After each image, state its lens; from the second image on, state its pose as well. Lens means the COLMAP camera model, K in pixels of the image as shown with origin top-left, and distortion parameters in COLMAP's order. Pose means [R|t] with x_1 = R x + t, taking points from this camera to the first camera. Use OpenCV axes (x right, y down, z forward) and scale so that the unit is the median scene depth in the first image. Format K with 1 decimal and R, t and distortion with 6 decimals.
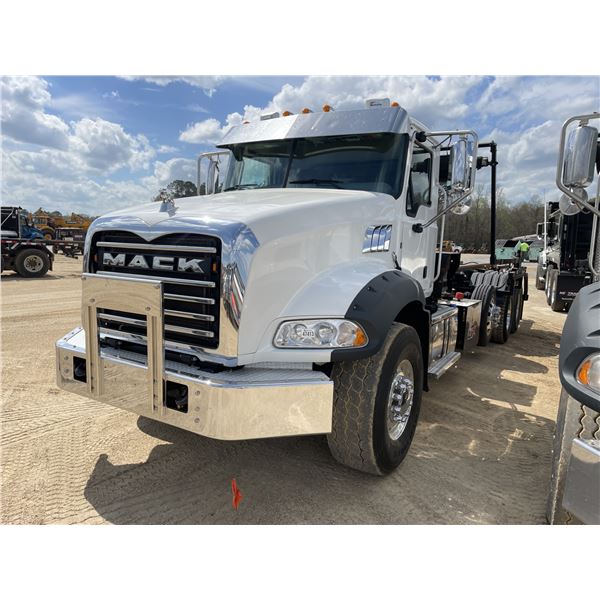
lens RADIAL K [[477.4, 0, 301.0], [0, 477.4, 304.0], [0, 0, 1]] dist [0.003667, -0.005929]
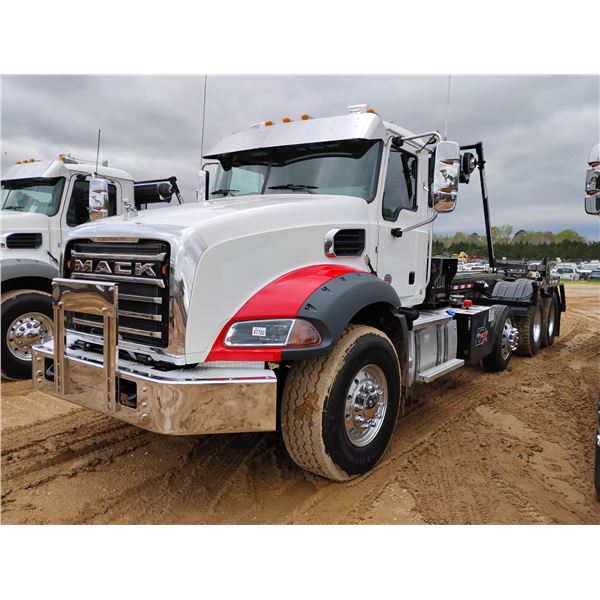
lens RADIAL K [[504.8, 0, 301.8], [0, 504.8, 295.7], [0, 0, 1]] dist [-0.001753, 0.012198]
pose [[0.996862, -0.008190, -0.078729, 0.142534], [0.004358, 0.998803, -0.048717, 0.024646], [0.079034, 0.048221, 0.995705, -0.053681]]
